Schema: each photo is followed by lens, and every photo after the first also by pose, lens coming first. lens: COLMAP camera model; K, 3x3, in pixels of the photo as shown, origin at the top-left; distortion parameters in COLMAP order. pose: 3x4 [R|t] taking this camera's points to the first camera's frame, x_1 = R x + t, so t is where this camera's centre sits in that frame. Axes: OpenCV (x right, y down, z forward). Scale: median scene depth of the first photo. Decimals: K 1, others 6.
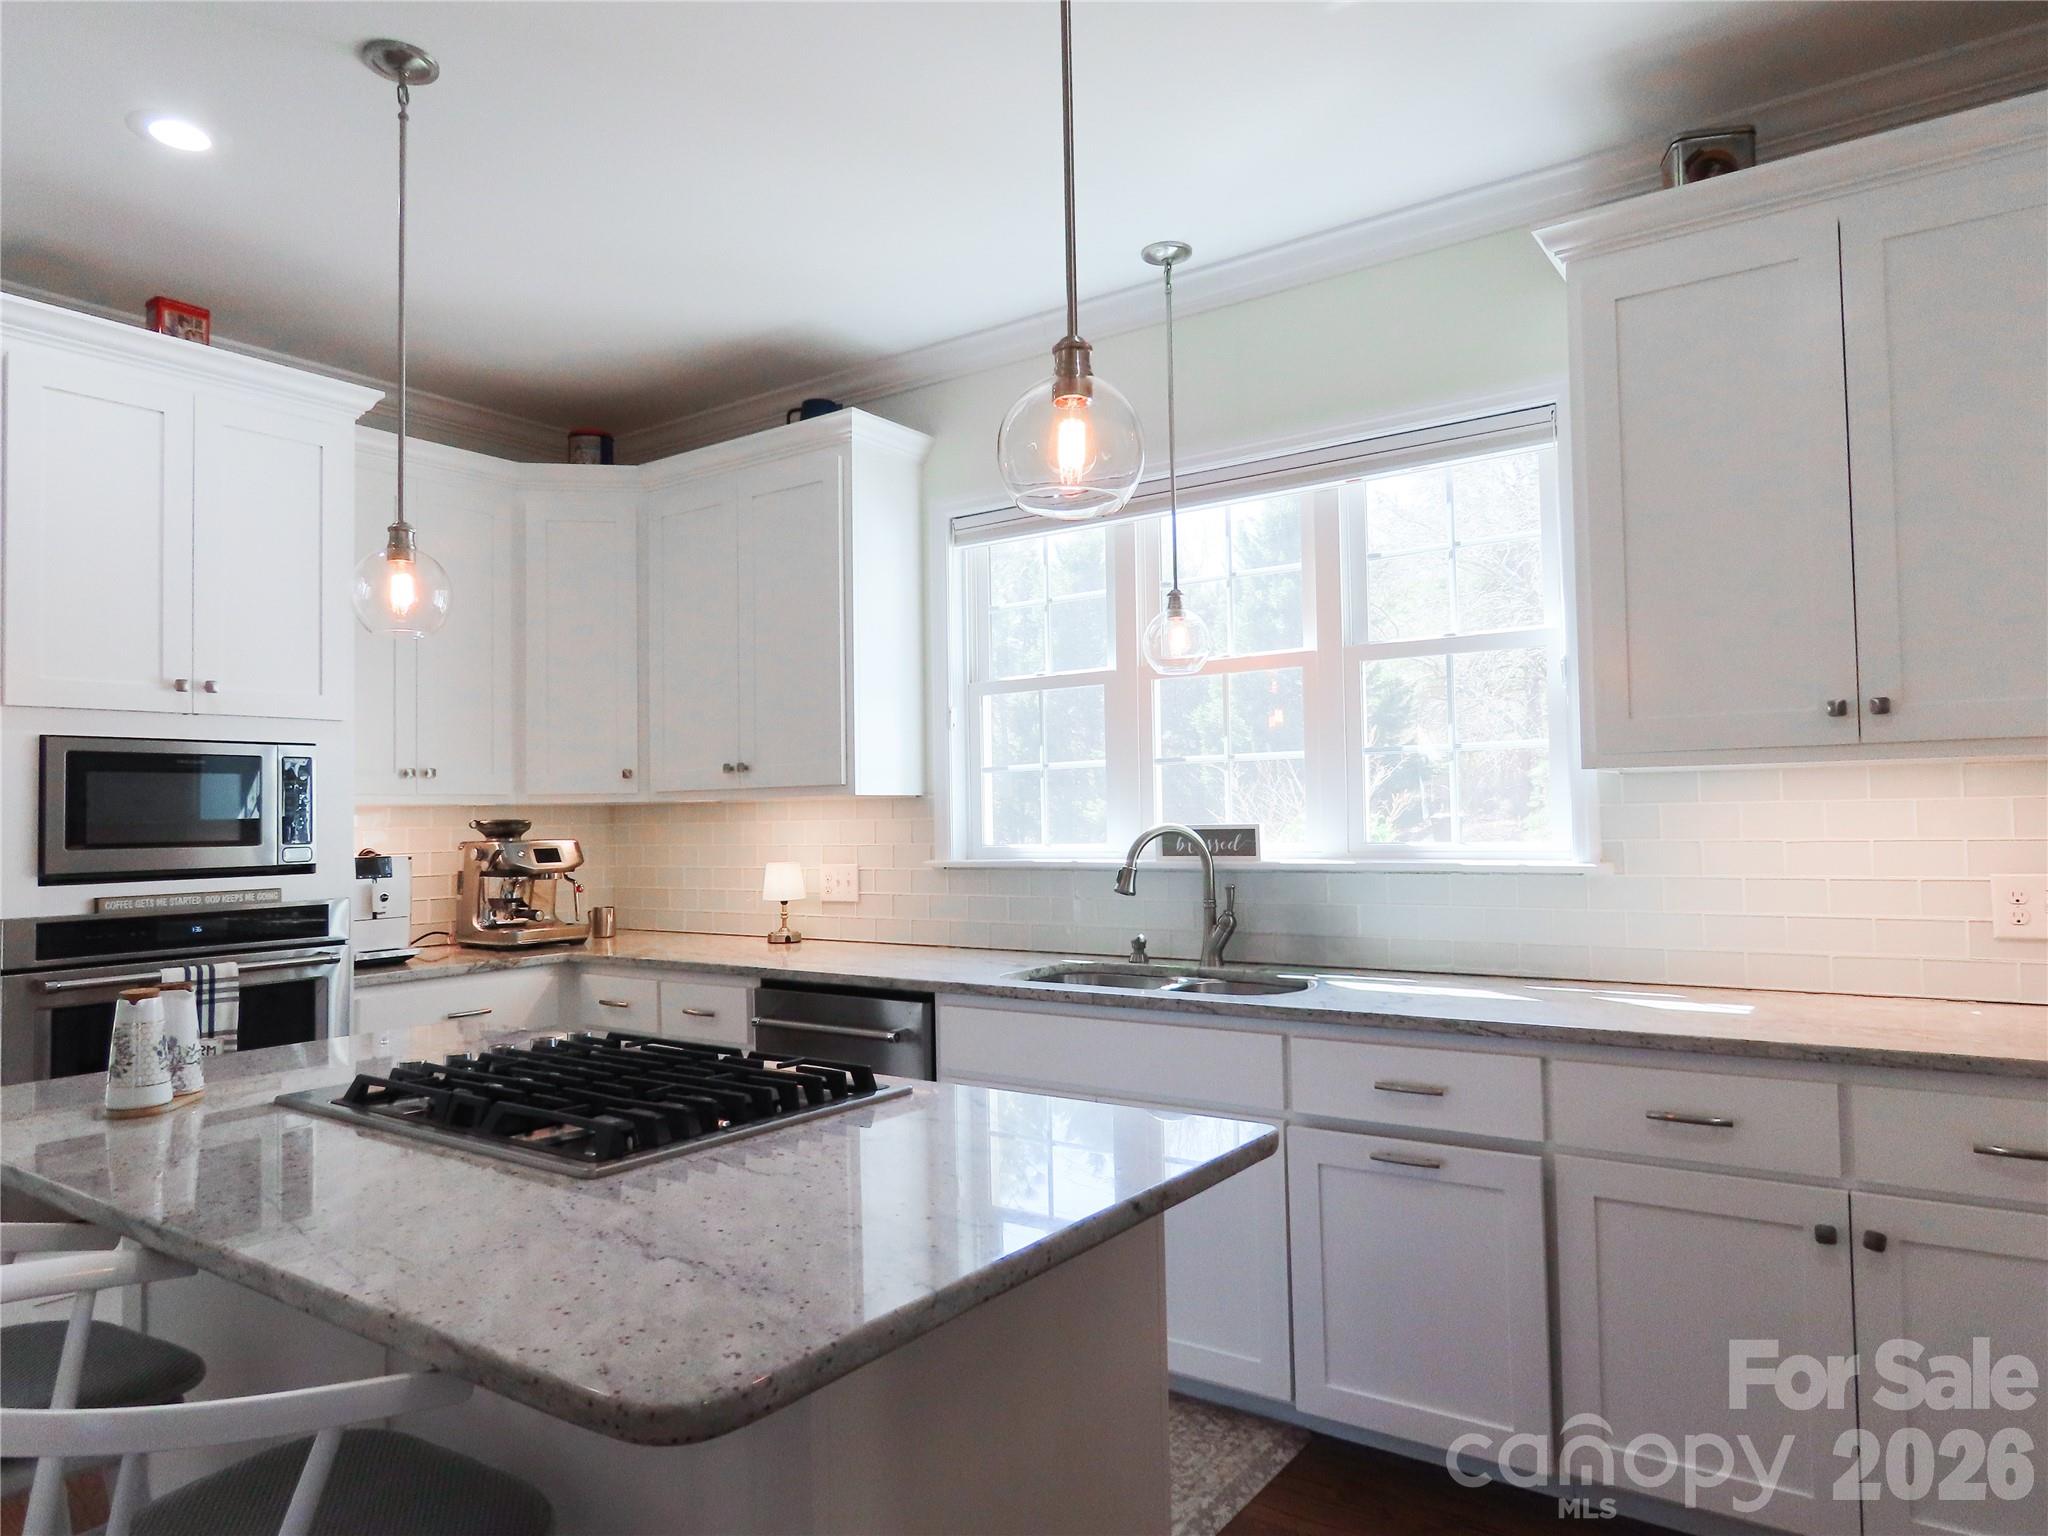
lens RADIAL K [[1299.0, 0, 1024.0], [0, 1299.0, 768.0], [0, 0, 1]] dist [-0.001536, 0.000389]
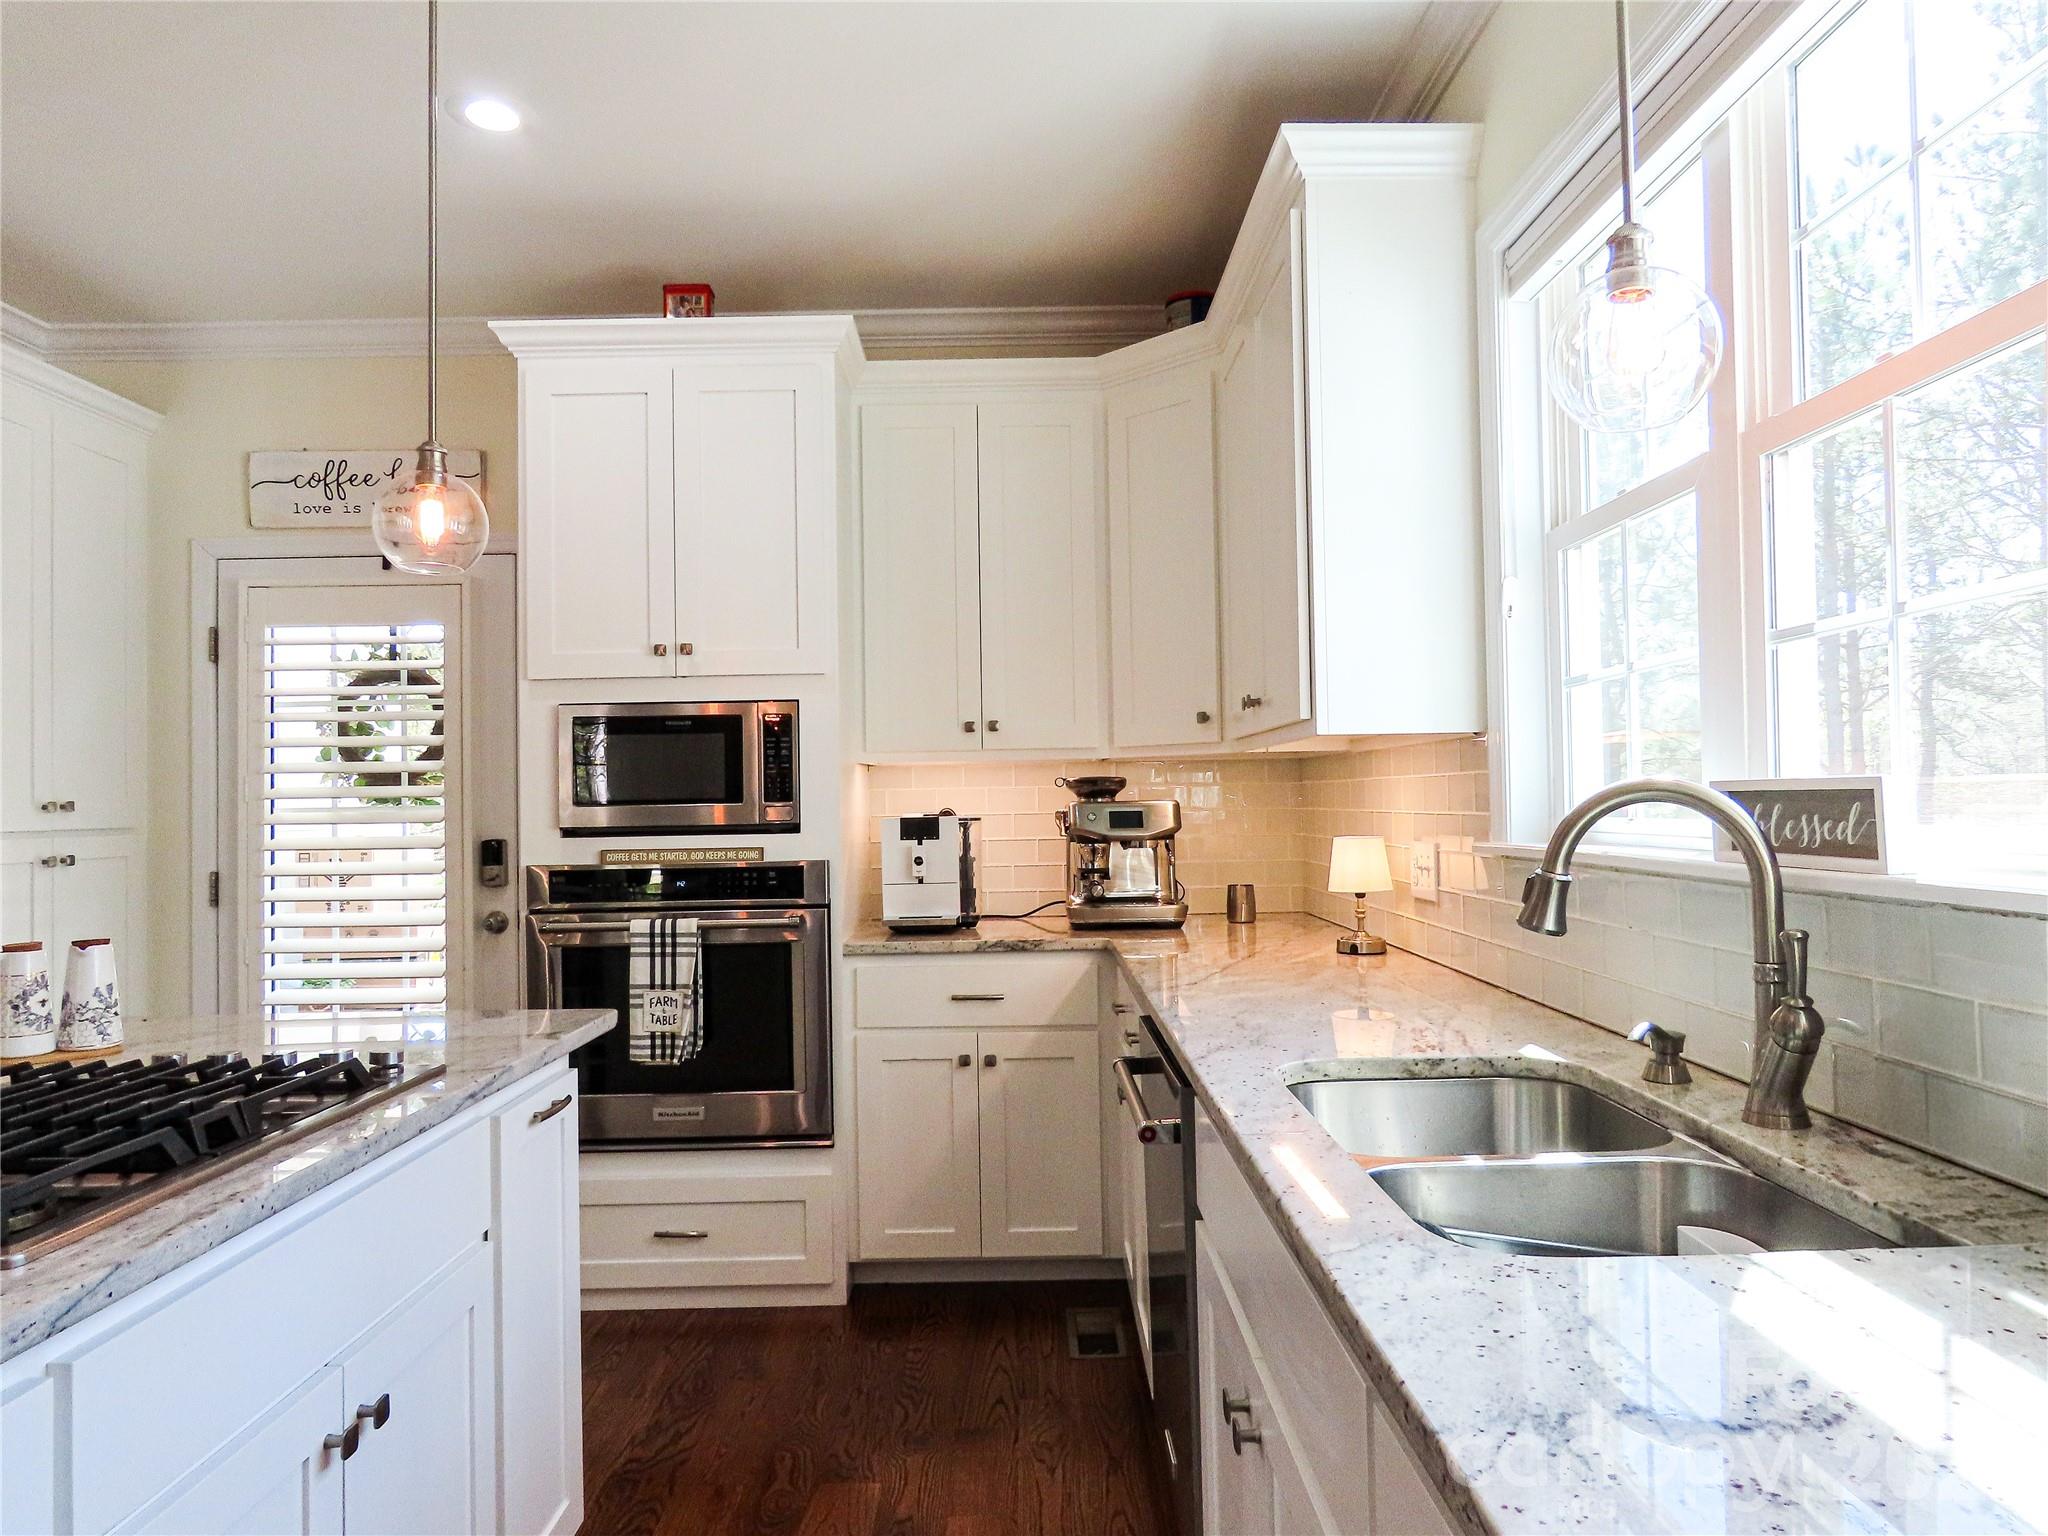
lens RADIAL K [[1299.0, 0, 1024.0], [0, 1299.0, 768.0], [0, 0, 1]] dist [-0.001536, 0.000389]
pose [[0.582327, -0.011544, -0.812872, 0.354834], [0.037457, 0.999218, 0.012643, 0.027551], [0.812091, -0.037810, 0.582305, 0.597225]]
